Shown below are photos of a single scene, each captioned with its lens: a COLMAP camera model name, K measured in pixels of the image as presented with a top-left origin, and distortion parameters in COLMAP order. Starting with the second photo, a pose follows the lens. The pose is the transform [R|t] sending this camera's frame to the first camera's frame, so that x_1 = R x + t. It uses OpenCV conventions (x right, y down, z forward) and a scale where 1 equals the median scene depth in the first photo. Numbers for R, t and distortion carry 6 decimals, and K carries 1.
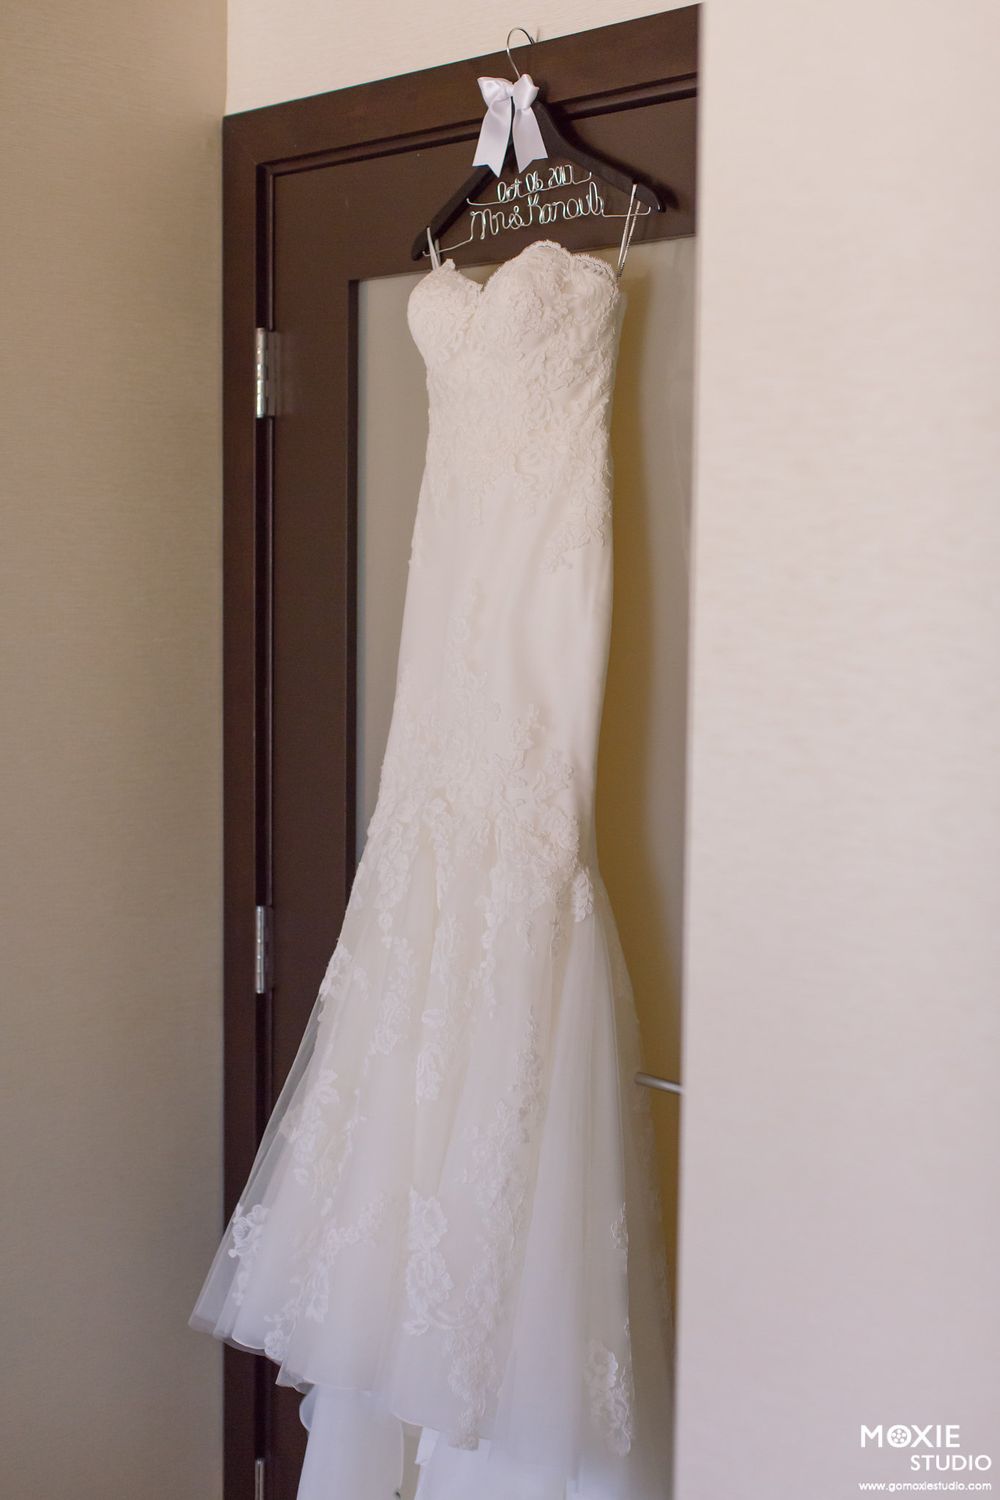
lens RADIAL K [[2087.6, 0, 500.9], [0, 2087.6, 746.7], [0, 0, 1]] dist [0.048754, 0.000000]
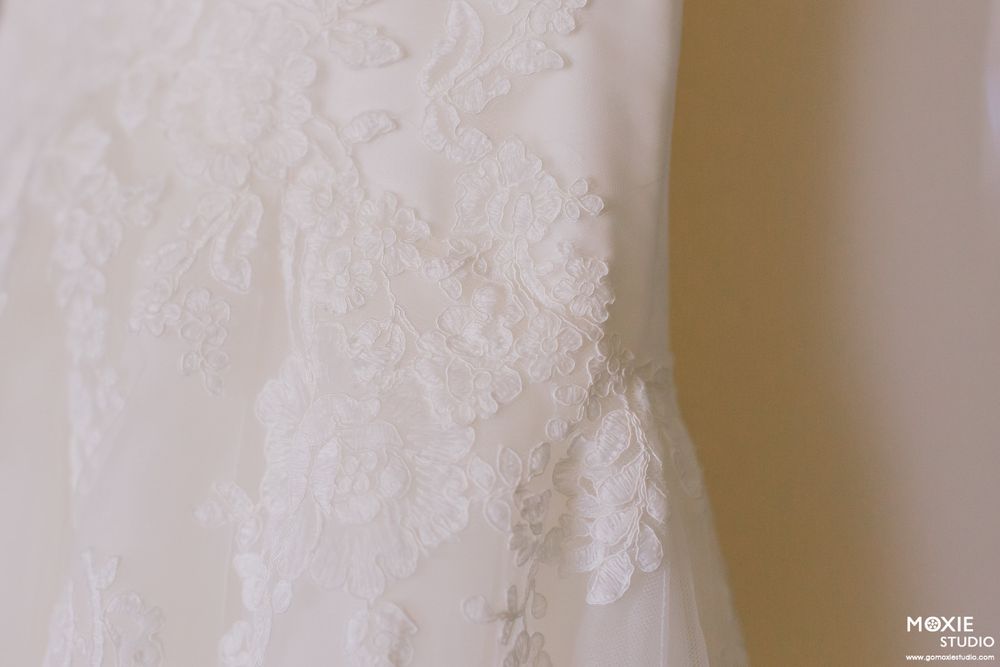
lens RADIAL K [[1391.7, 0, 500.5], [0, 1391.7, 335.0], [0, 0, 1]] dist [0.048754, 0.000000]
pose [[0.999352, 0.021040, 0.029199, 0.019539], [-0.021745, 0.999475, 0.024023, 0.048144], [-0.028679, -0.024642, 0.999285, 0.832265]]
